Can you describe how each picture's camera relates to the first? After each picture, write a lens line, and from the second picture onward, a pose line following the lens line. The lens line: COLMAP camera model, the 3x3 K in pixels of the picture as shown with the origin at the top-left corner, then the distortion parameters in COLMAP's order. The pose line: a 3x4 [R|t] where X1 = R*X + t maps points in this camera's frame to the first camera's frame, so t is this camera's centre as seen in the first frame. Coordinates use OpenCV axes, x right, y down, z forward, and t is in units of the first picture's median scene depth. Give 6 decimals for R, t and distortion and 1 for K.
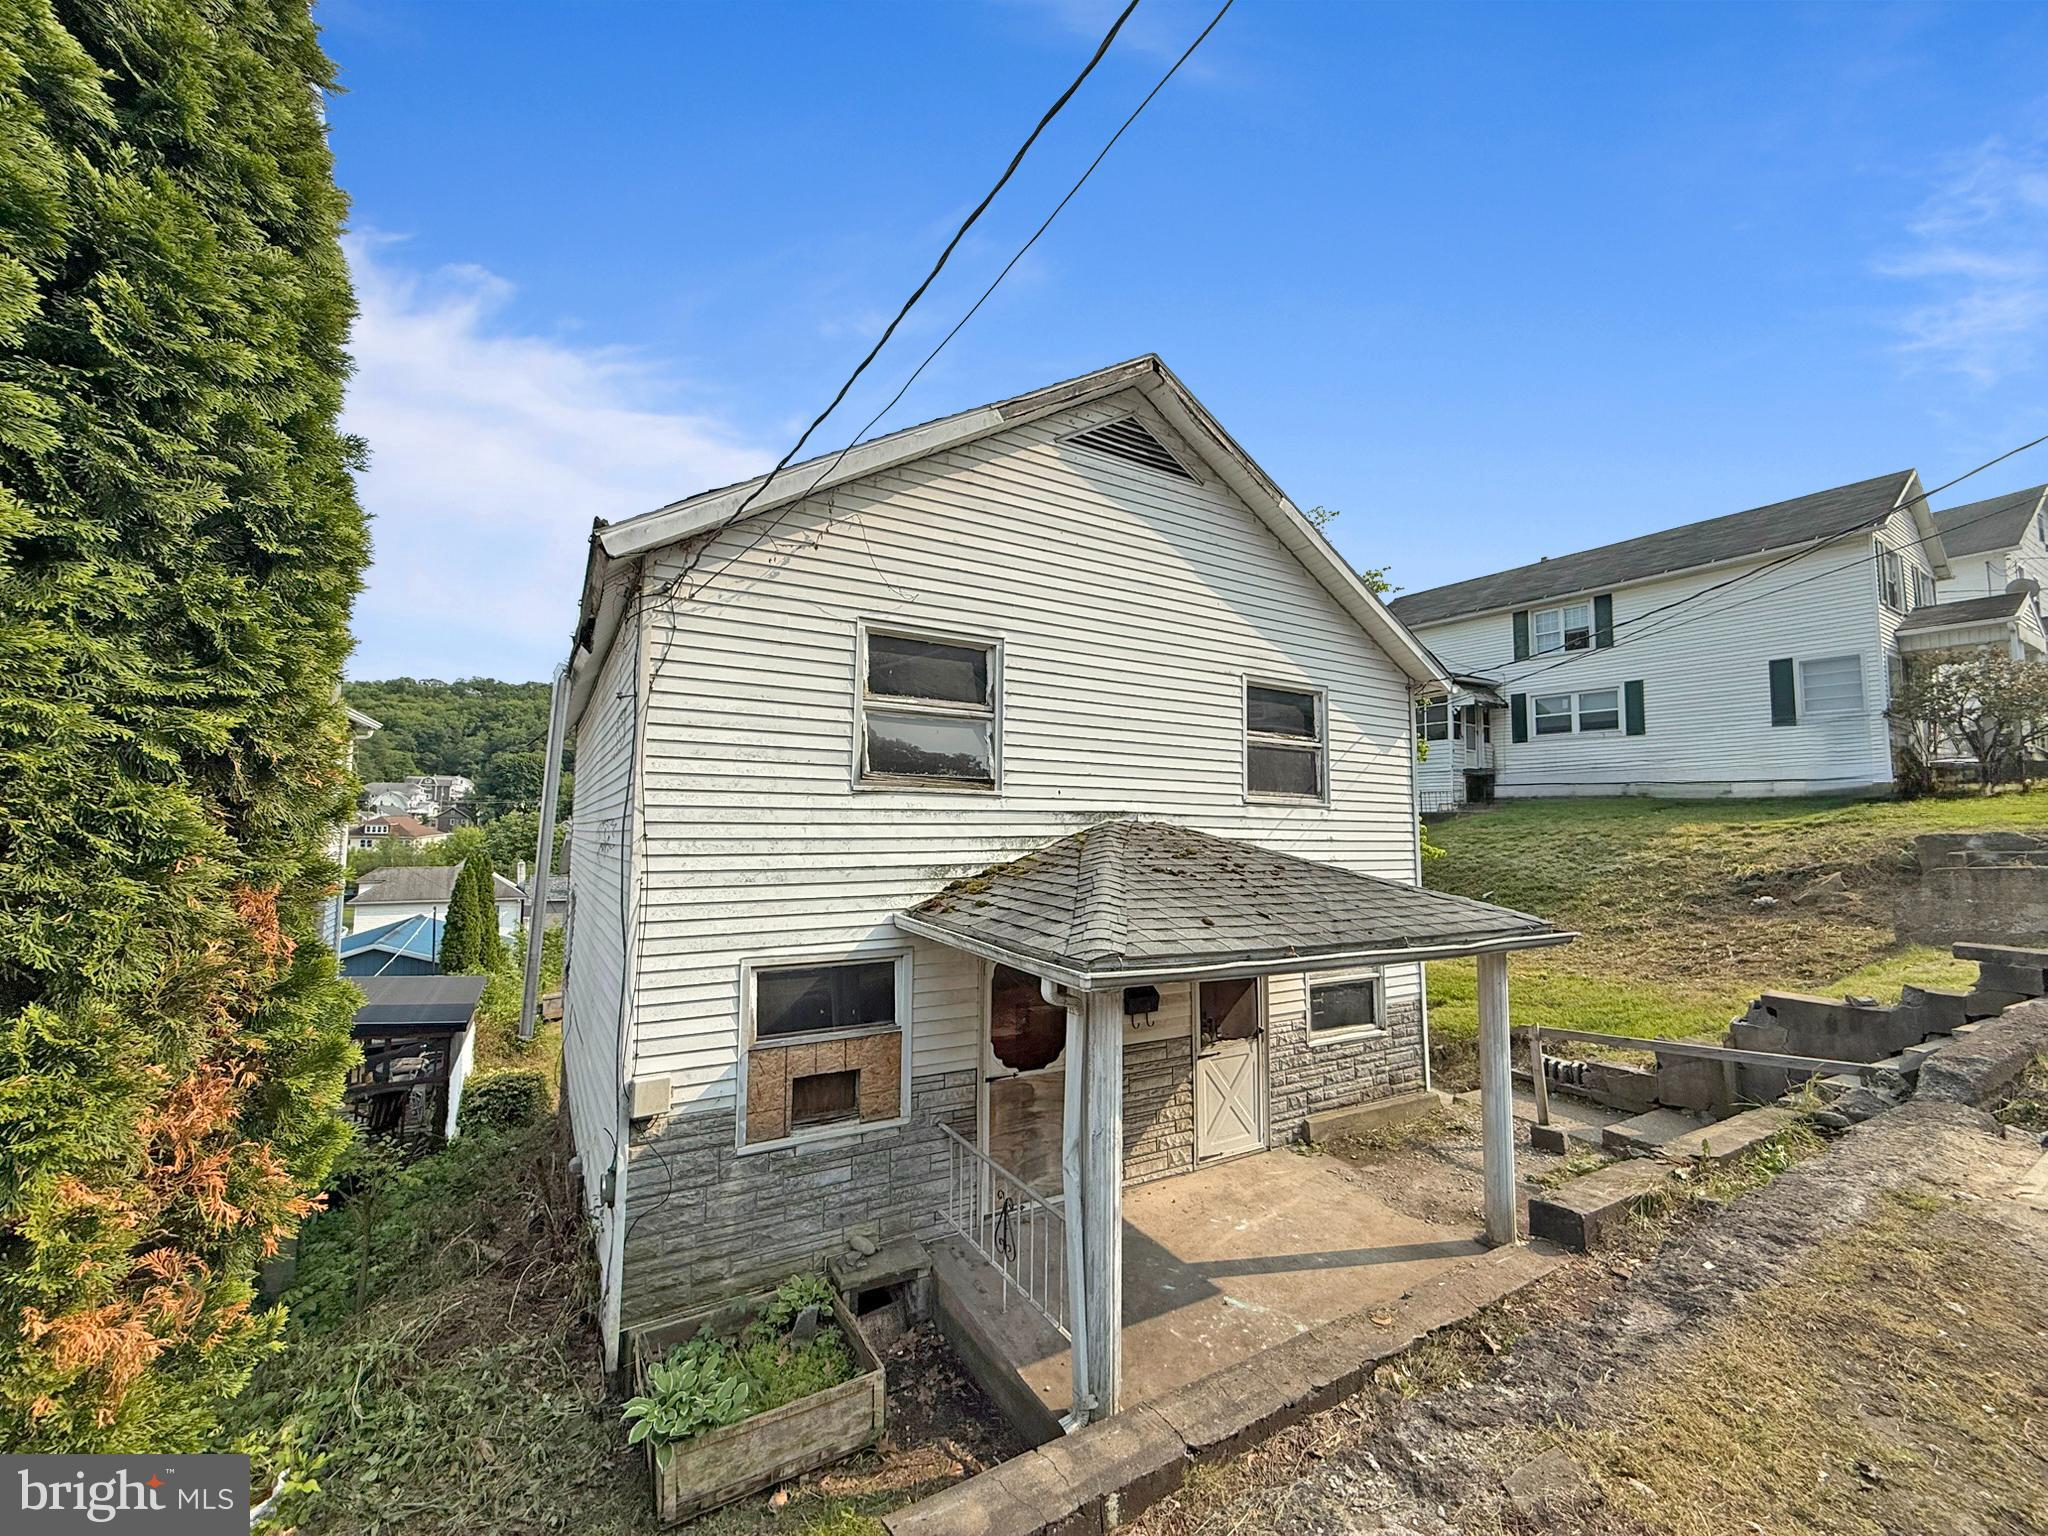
lens RADIAL K [[816.9, 0, 1024.7], [0, 816.9, 769.0], [0, 0, 1]] dist [0.000925, 0.000118]
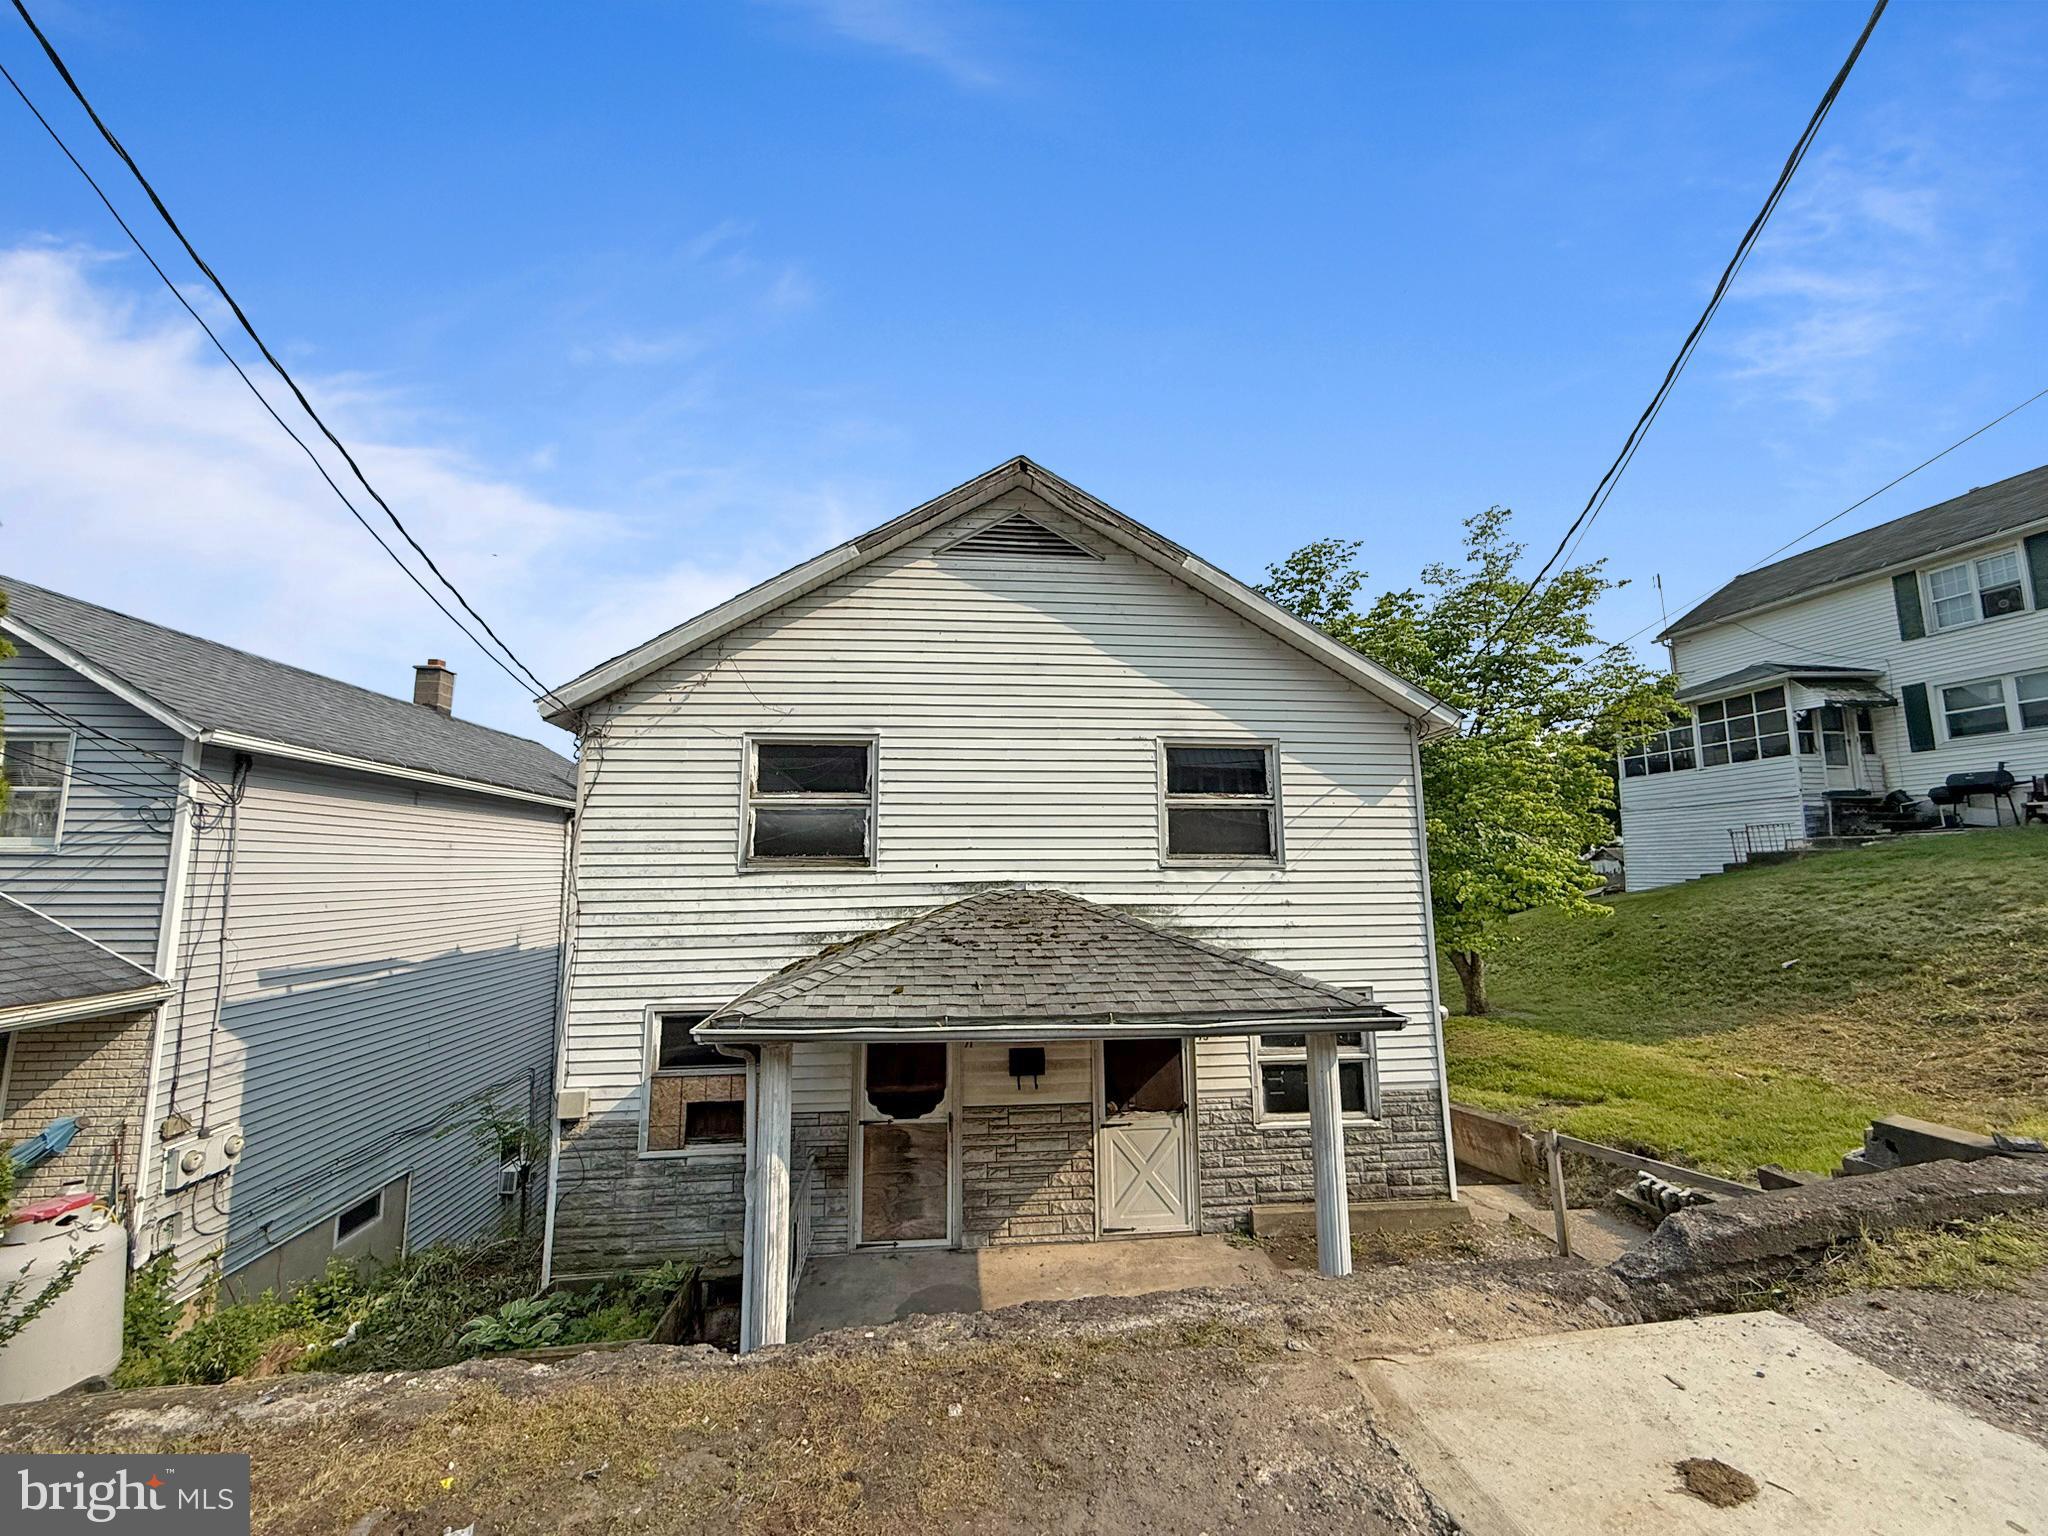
lens RADIAL K [[816.9, 0, 1027.1], [0, 816.9, 769.9], [0, 0, 1]] dist [0.000925, 0.000118]
pose [[0.908694, -0.072785, -0.411069, 0.604125], [0.049473, 0.996520, -0.067083, -0.020436], [0.414521, 0.040621, 0.909133, 0.034756]]
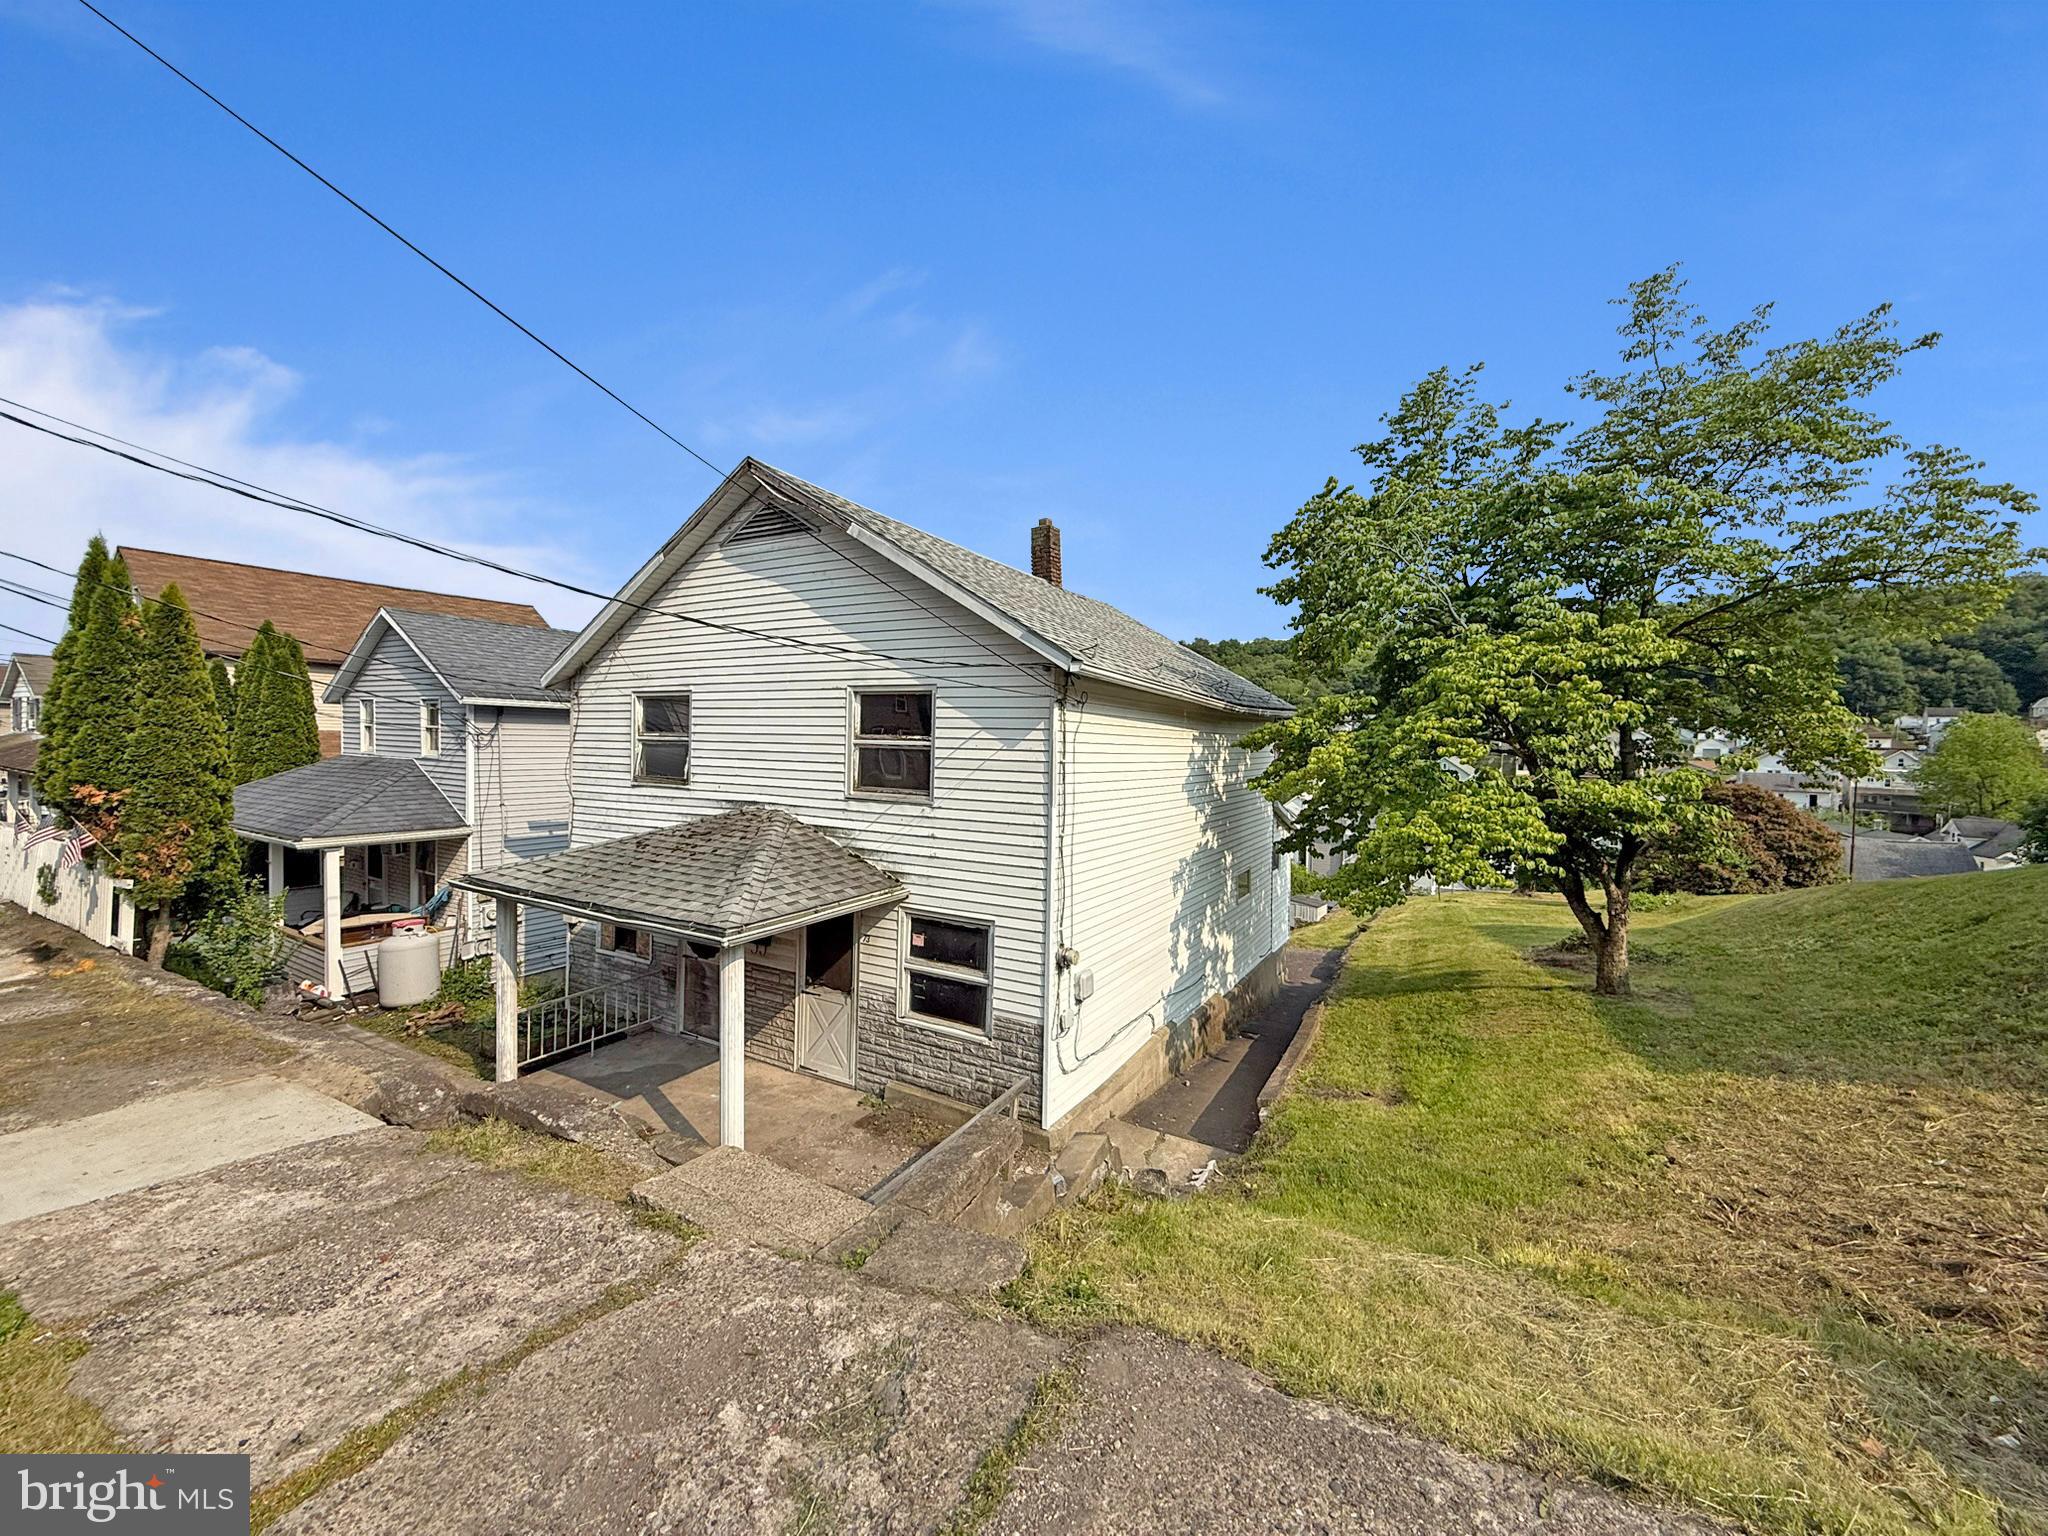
lens RADIAL K [[816.9, 0, 1014.6], [0, 816.9, 771.6], [0, 0, 1]] dist [0.000925, 0.000118]
pose [[0.484505, 0.024775, -0.874437, 1.591830], [0.050368, 0.997151, 0.056160, -0.056152], [0.873337, -0.071254, 0.481877, 0.730828]]
